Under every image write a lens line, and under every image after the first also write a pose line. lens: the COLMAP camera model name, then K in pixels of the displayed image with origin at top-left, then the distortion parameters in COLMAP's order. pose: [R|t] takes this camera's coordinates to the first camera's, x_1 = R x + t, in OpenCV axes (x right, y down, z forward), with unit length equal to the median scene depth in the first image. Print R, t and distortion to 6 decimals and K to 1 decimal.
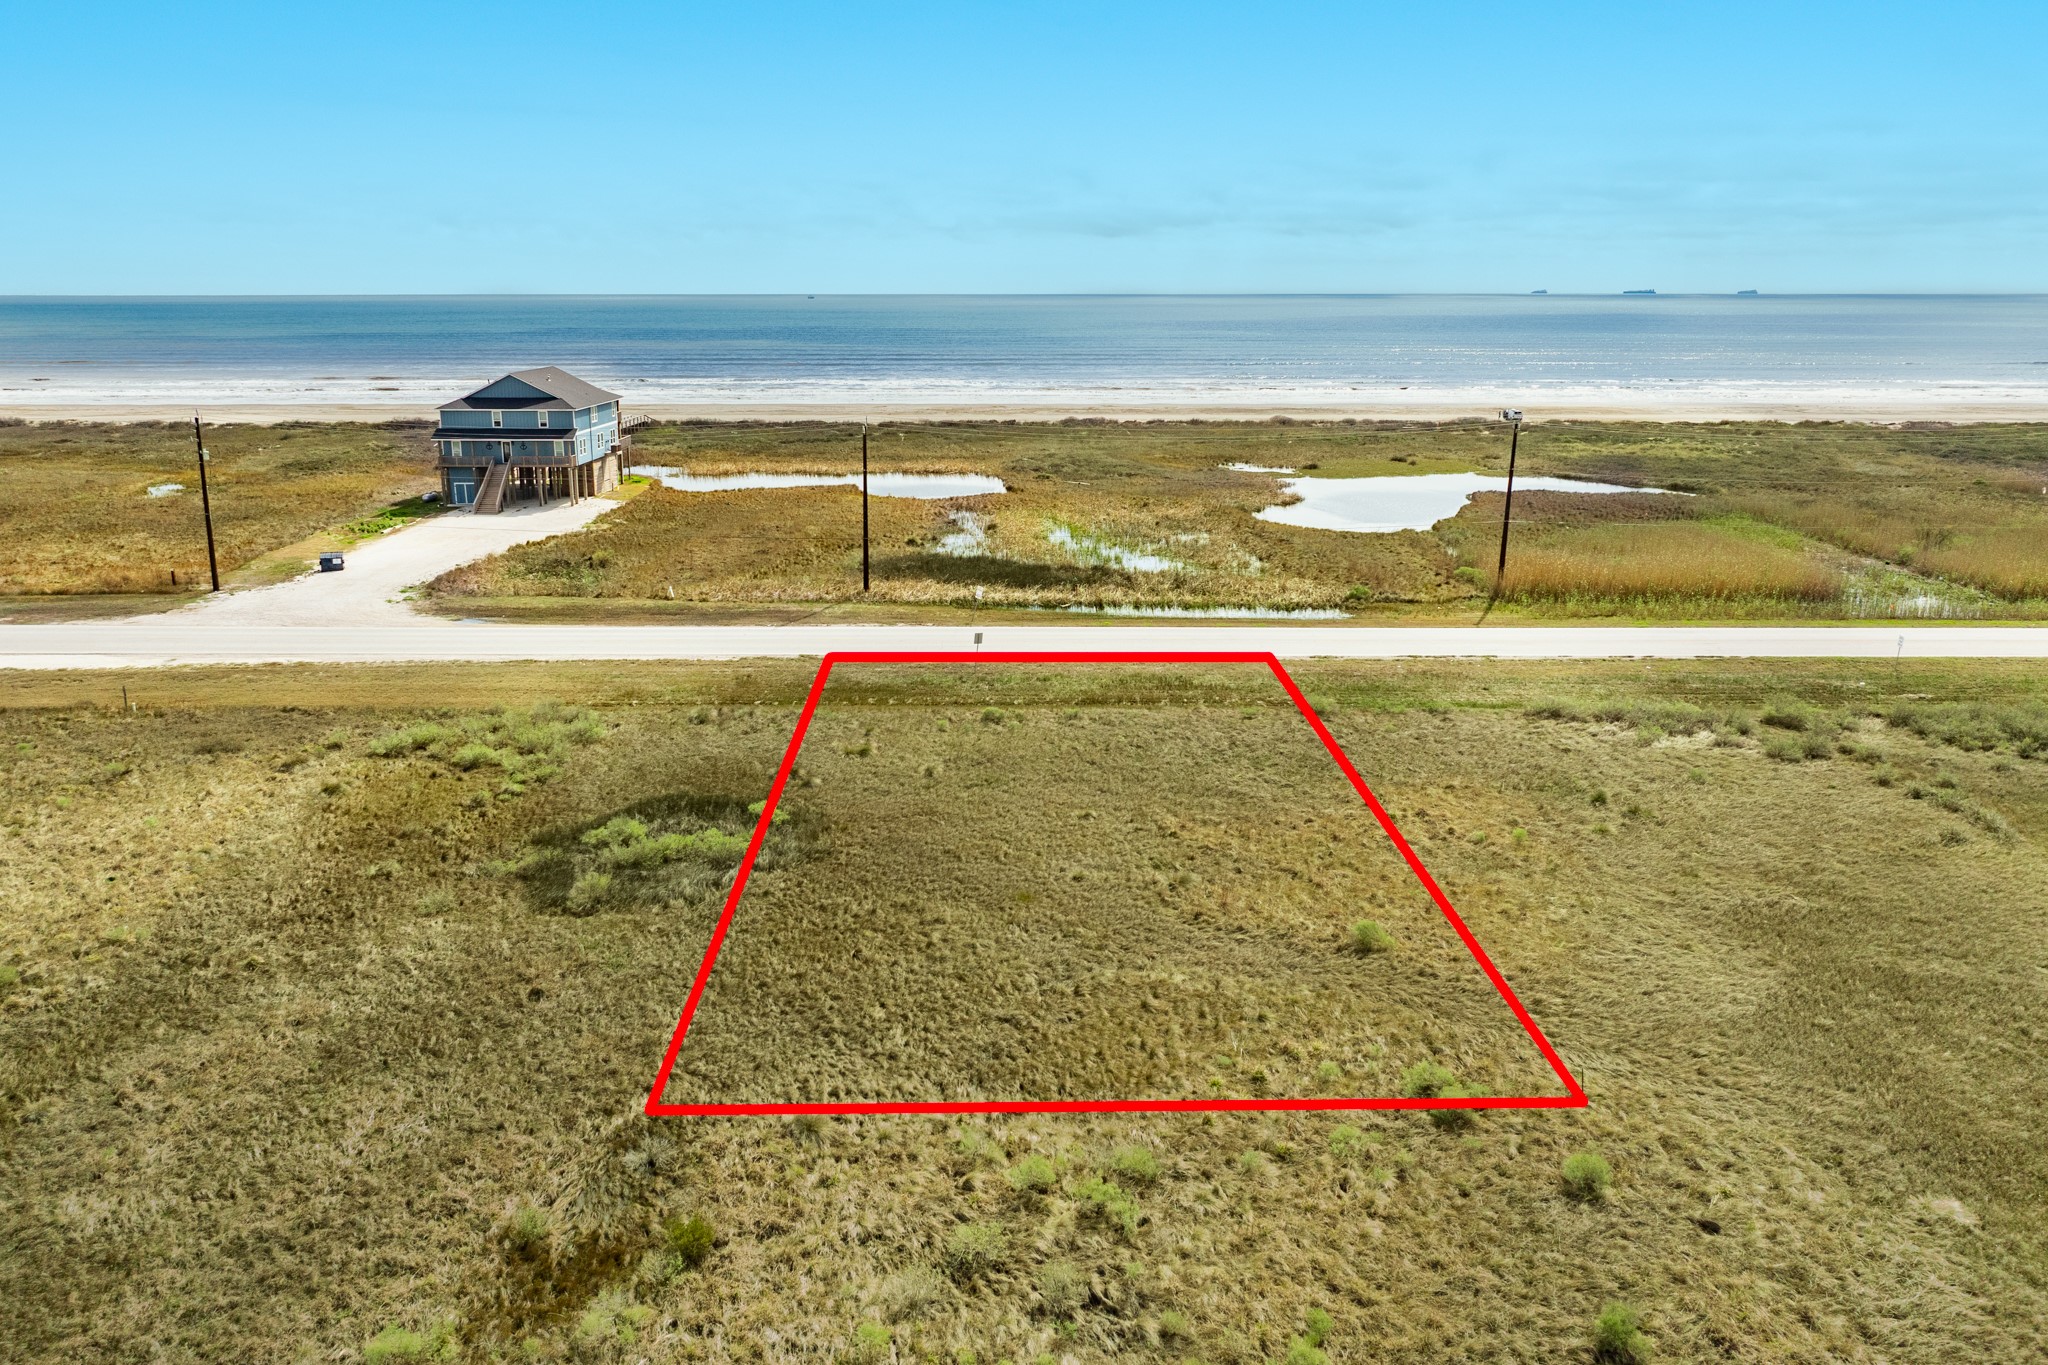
lens RADIAL K [[1431.6, 0, 1024.0], [0, 1431.6, 682.5], [0, 0, 1]] dist [0.014102, -0.006714]
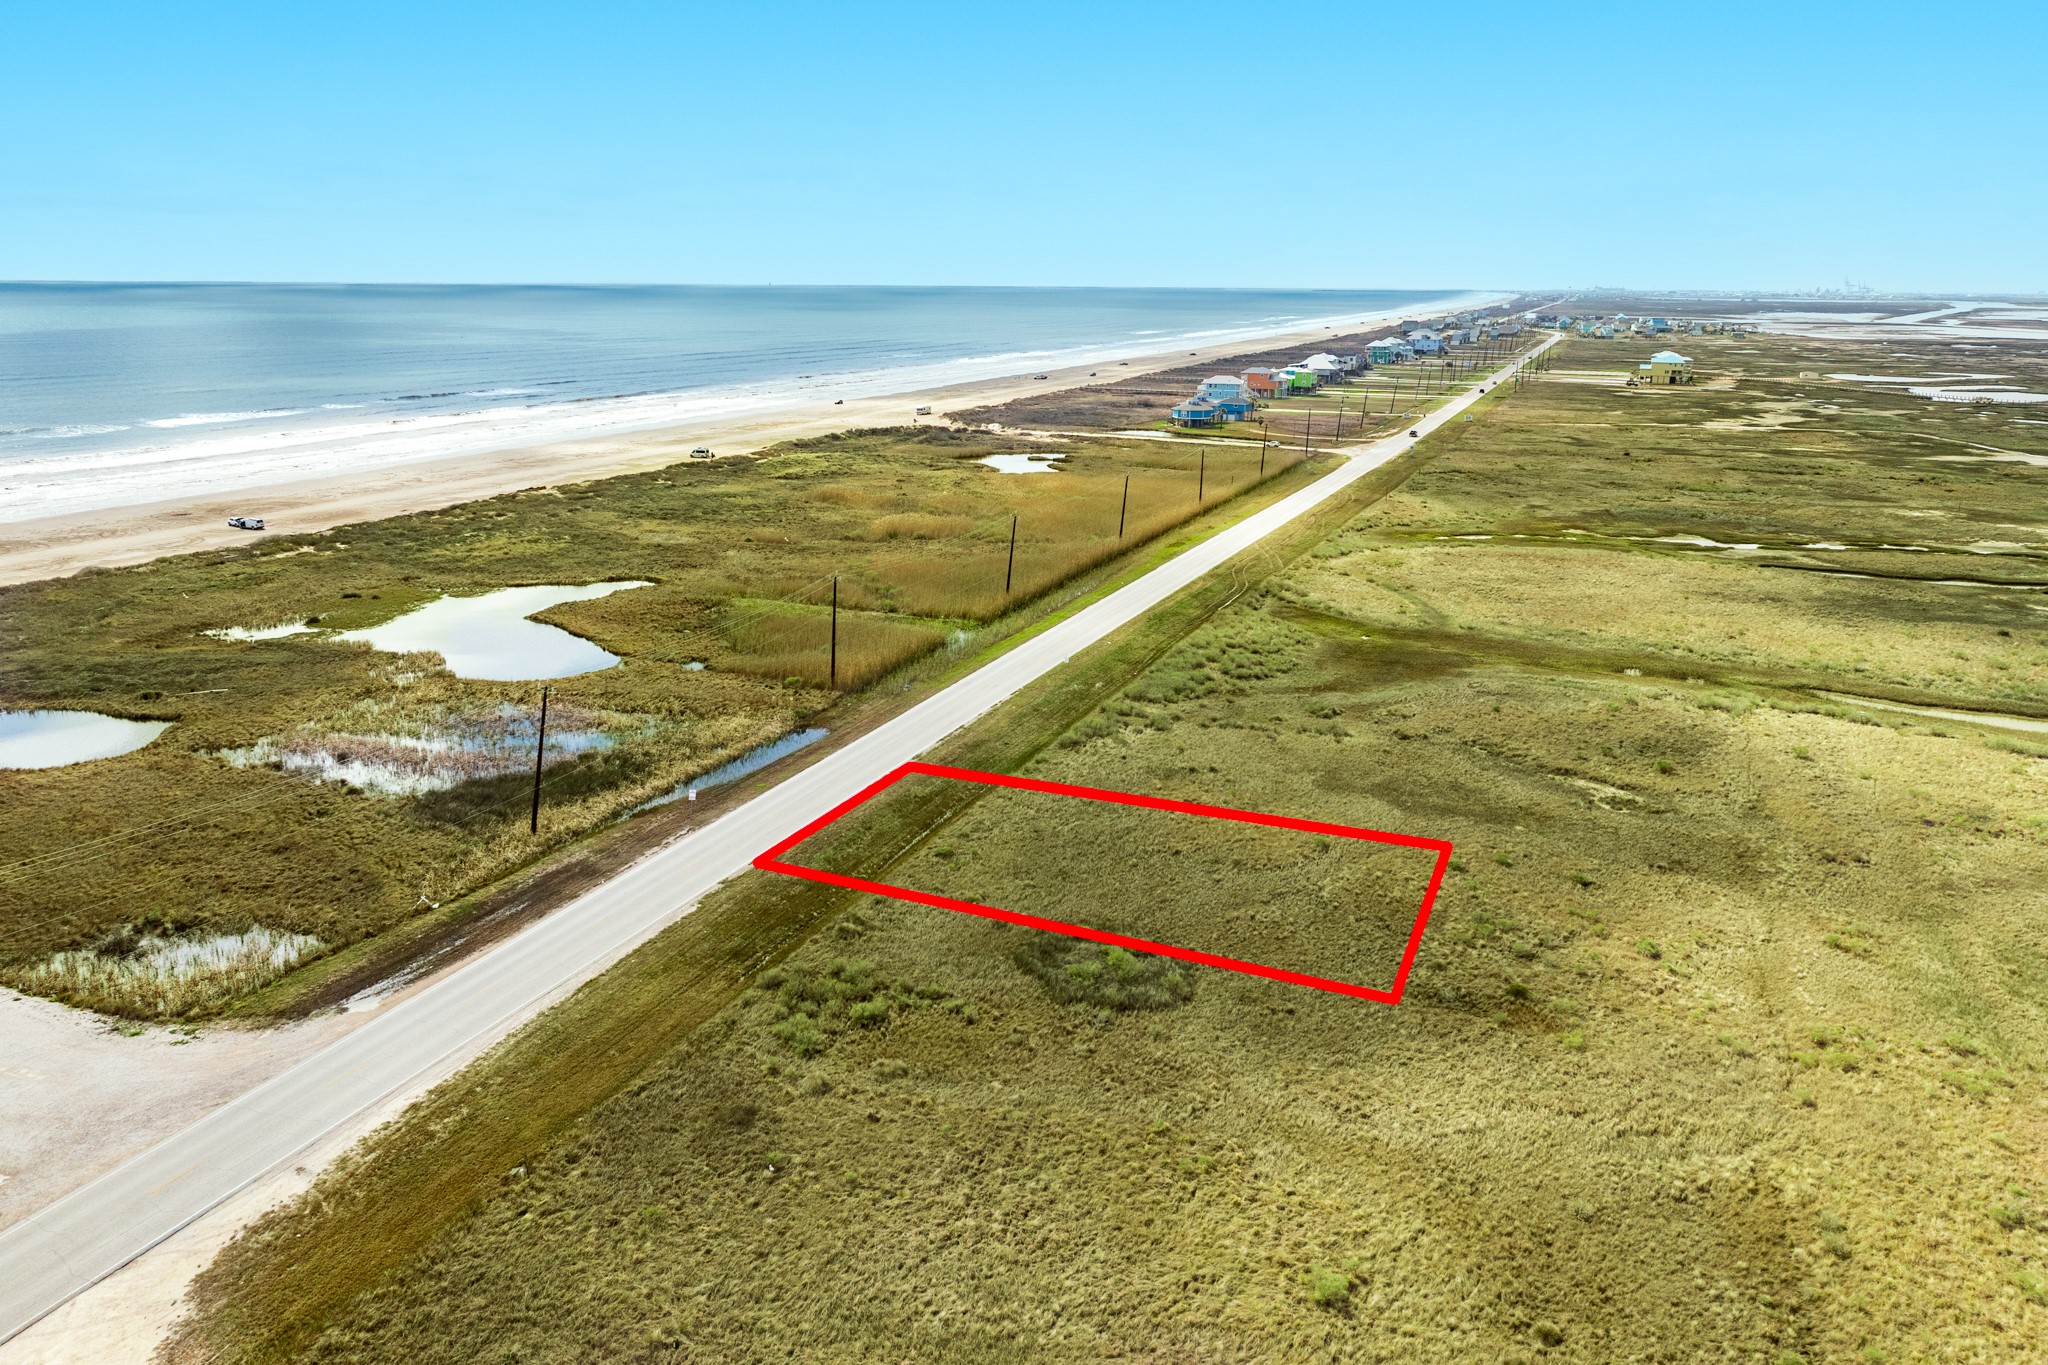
lens RADIAL K [[1431.6, 0, 1024.0], [0, 1431.6, 682.5], [0, 0, 1]] dist [0.014102, -0.006714]
pose [[0.374460, -0.247283, 0.893661, -1.280099], [0.238484, 0.957045, 0.164893, -0.372622], [-0.896049, 0.151379, 0.417349, 0.278482]]
